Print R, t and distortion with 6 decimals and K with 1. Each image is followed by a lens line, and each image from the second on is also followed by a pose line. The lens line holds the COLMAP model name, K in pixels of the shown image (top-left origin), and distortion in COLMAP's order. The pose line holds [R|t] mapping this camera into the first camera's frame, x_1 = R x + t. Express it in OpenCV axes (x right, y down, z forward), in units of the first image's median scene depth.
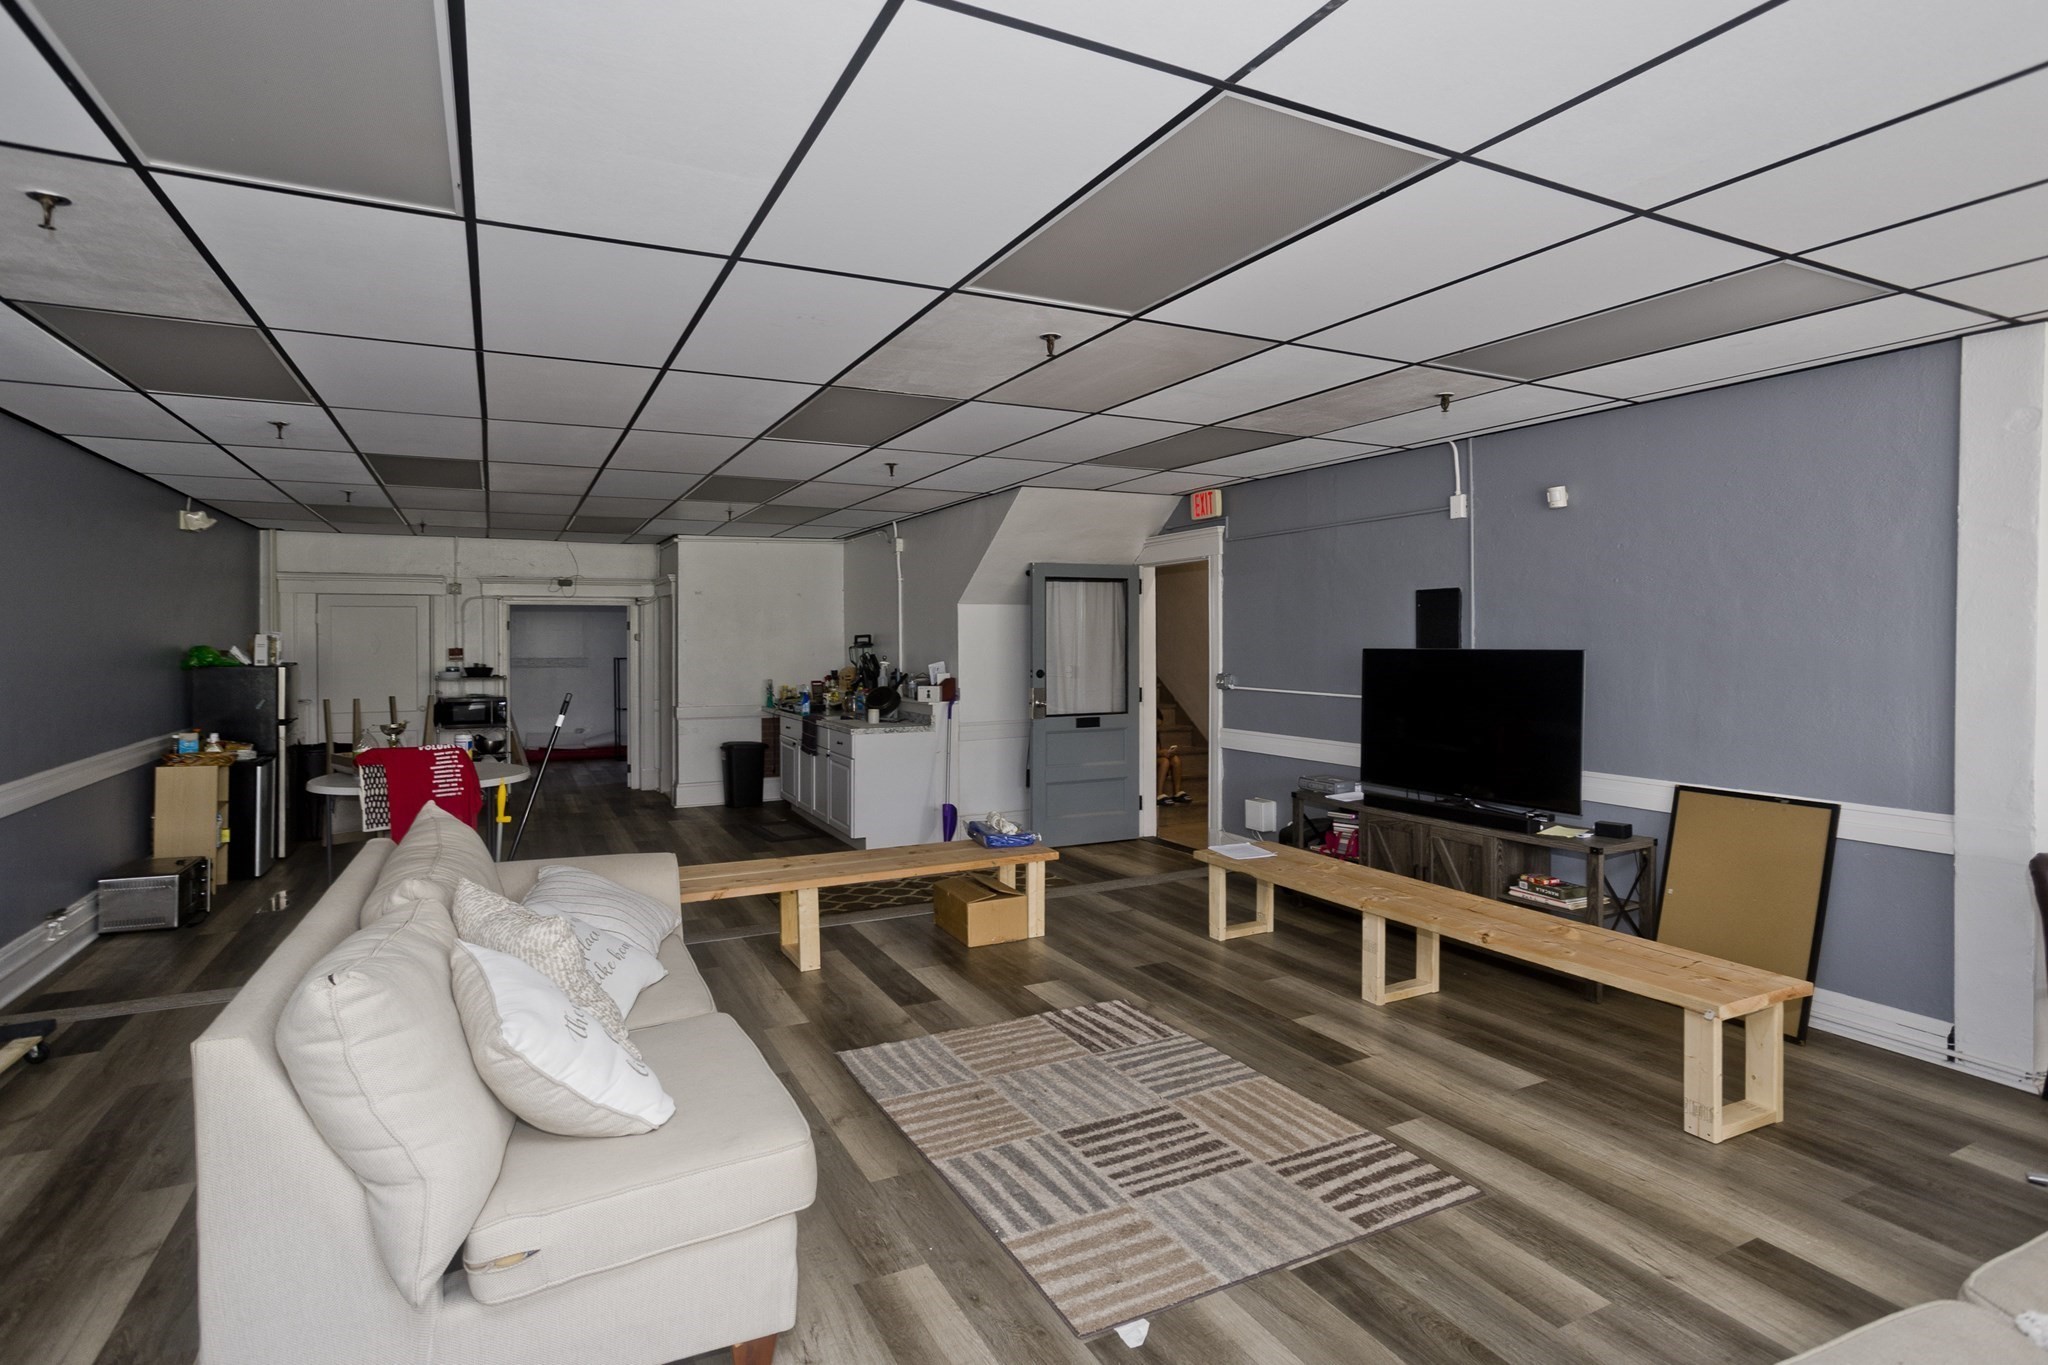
lens RADIAL K [[1025.4, 0, 1024.8], [0, 1025.4, 652.0], [0, 0, 1]] dist [-0.025383, 0.005807]
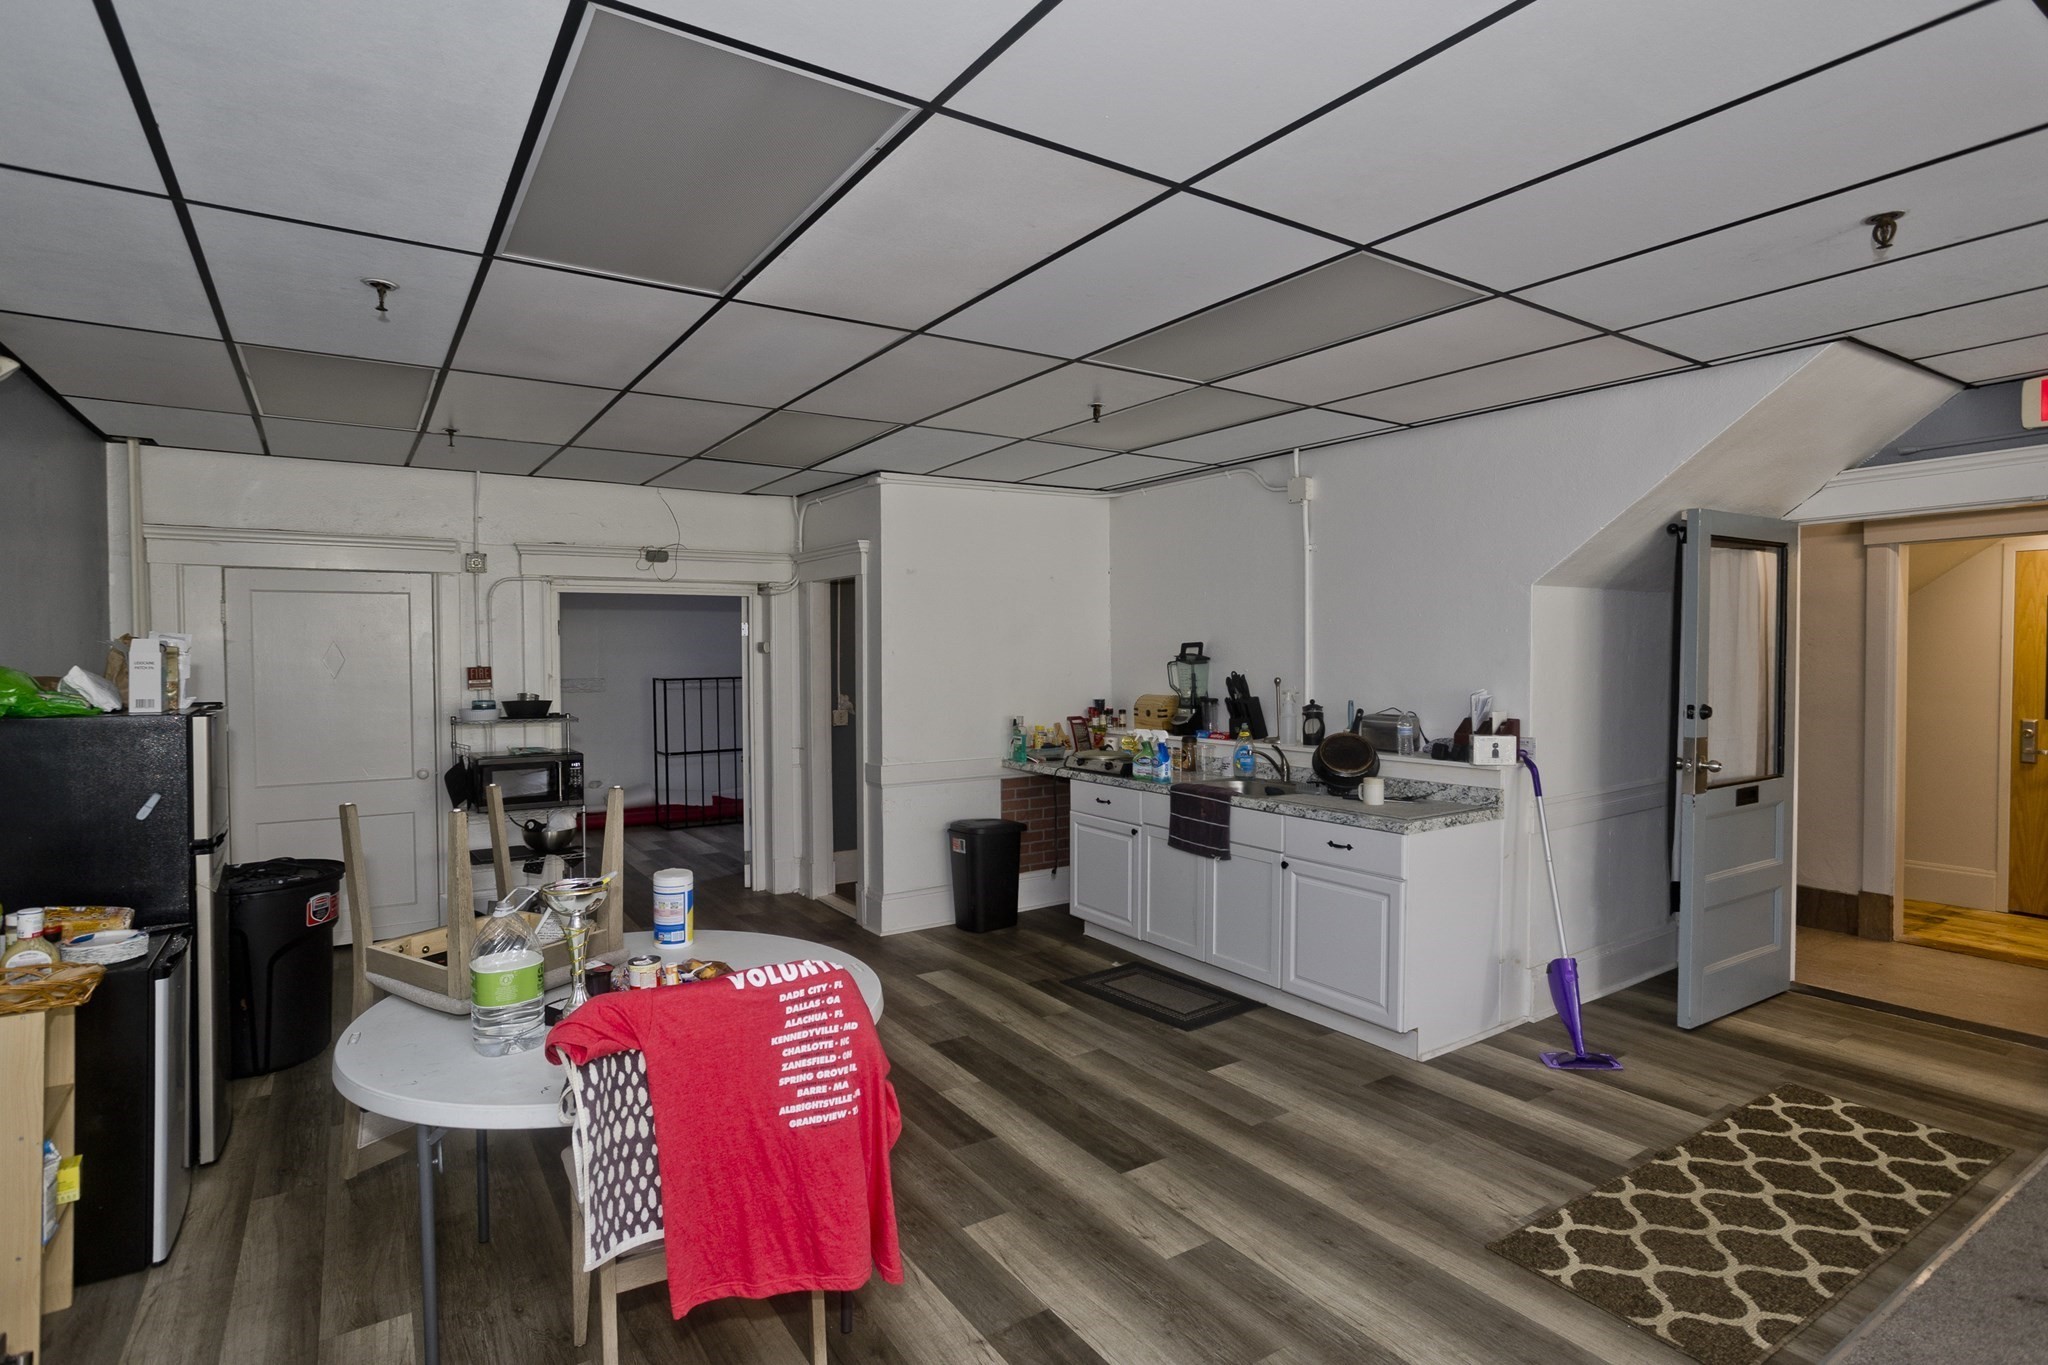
lens RADIAL K [[1025.4, 0, 1016.7], [0, 1025.4, 675.0], [0, 0, 1]] dist [-0.025383, 0.005807]
pose [[0.993626, -0.004544, 0.112634, -0.538809], [0.003414, 0.999942, 0.010220, -0.006466], [-0.112674, -0.009770, 0.993584, 0.662326]]
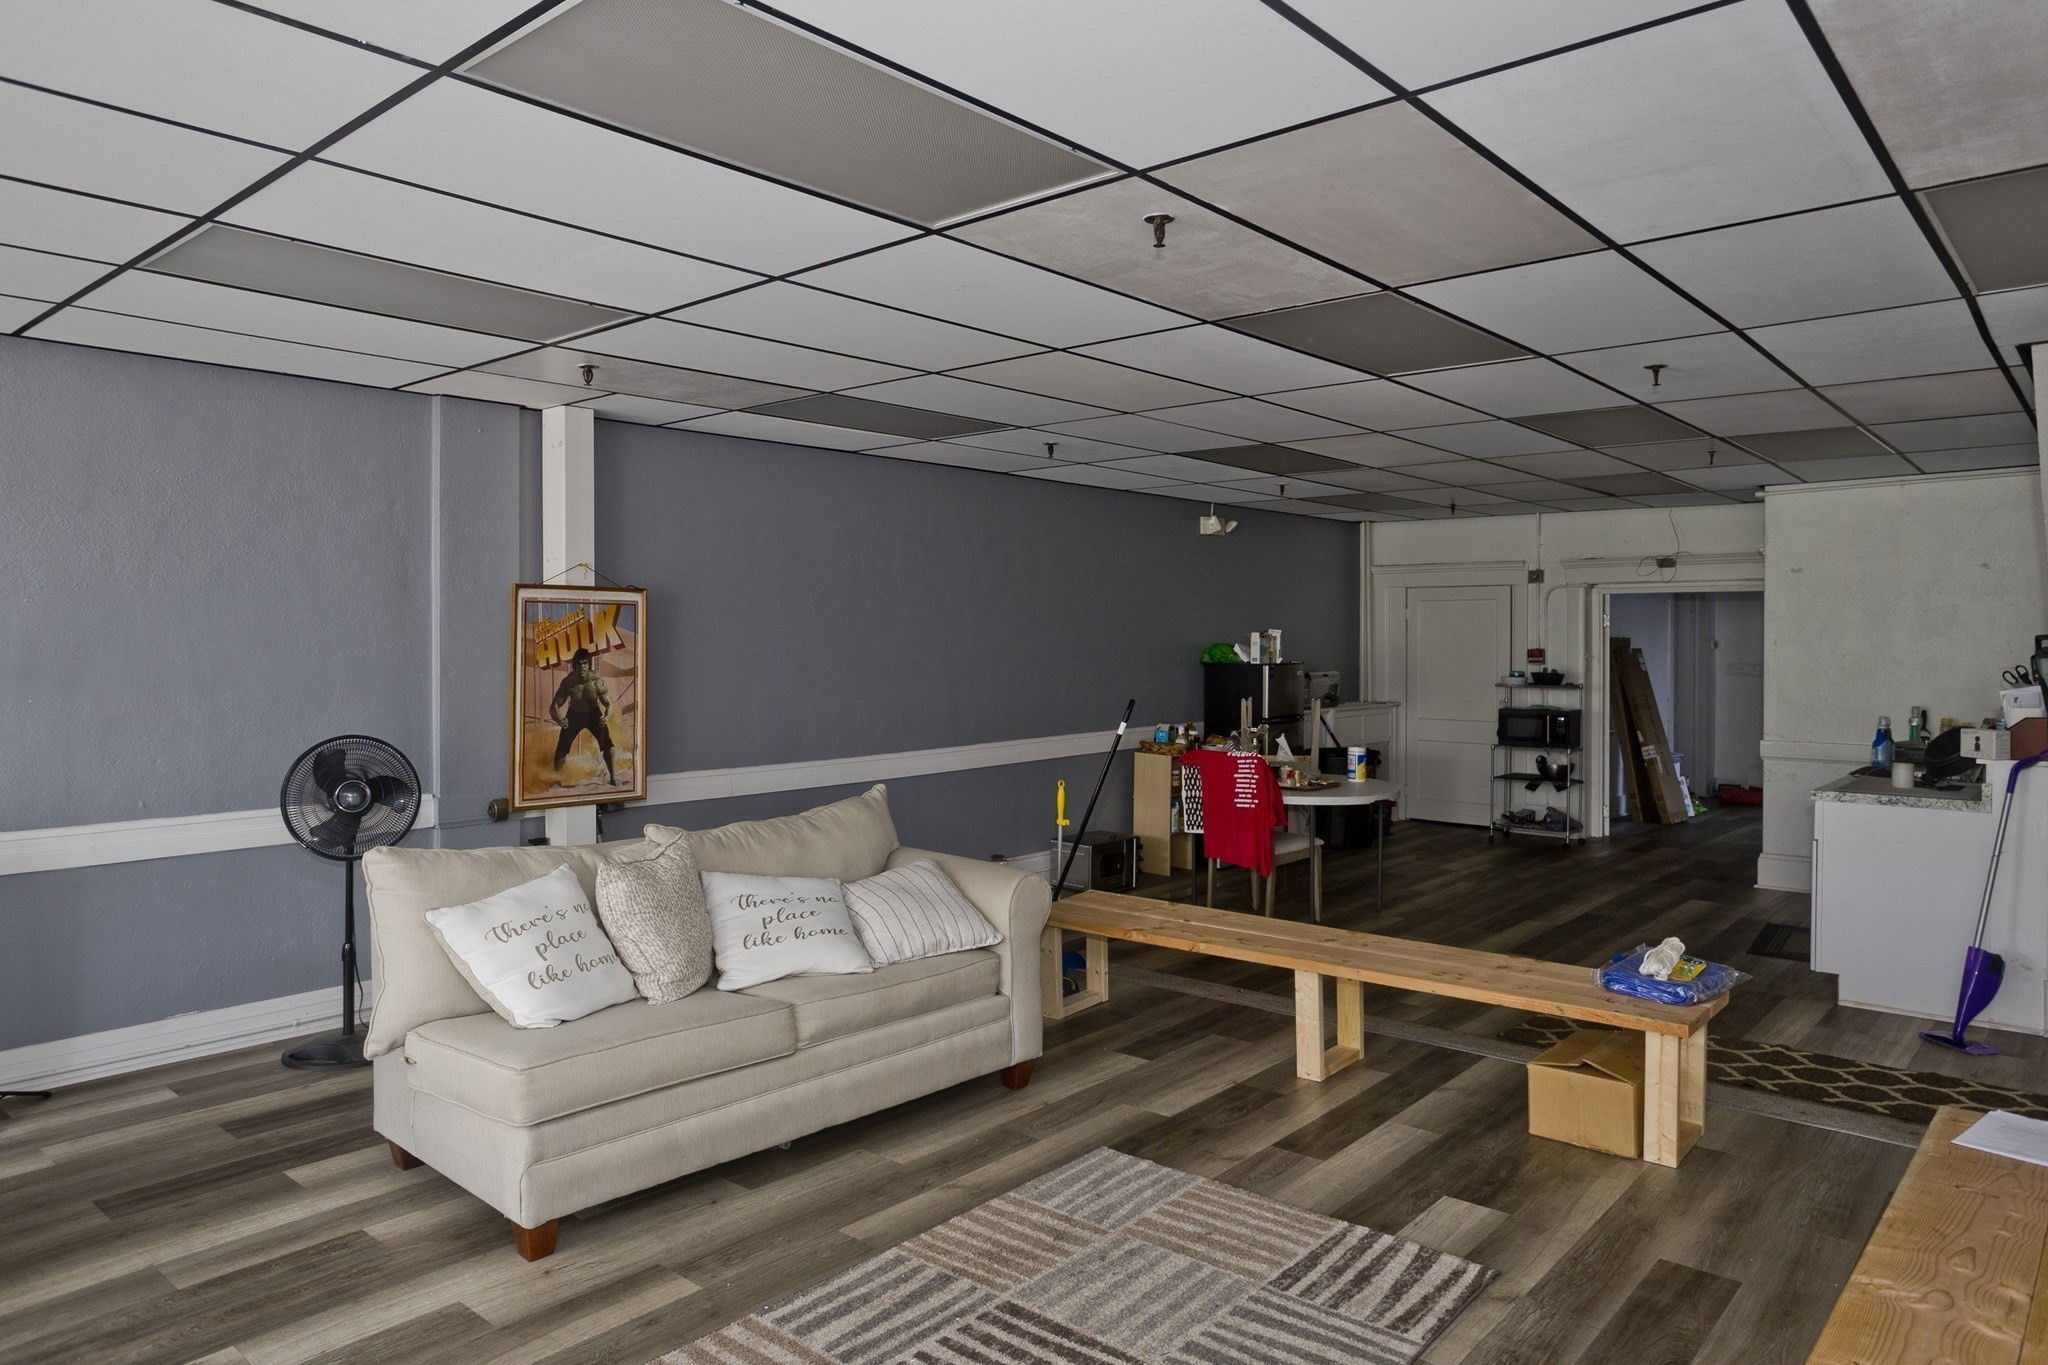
lens RADIAL K [[1356.8, 0, 1018.7], [0, 1356.8, 671.2], [0, 0, 1]] dist [-0.007807, 0.004484]
pose [[0.370617, 0.028637, -0.928344, 0.513590], [-0.014247, 0.999582, 0.025147, -0.011929], [0.928676, 0.003906, 0.370870, 0.339468]]
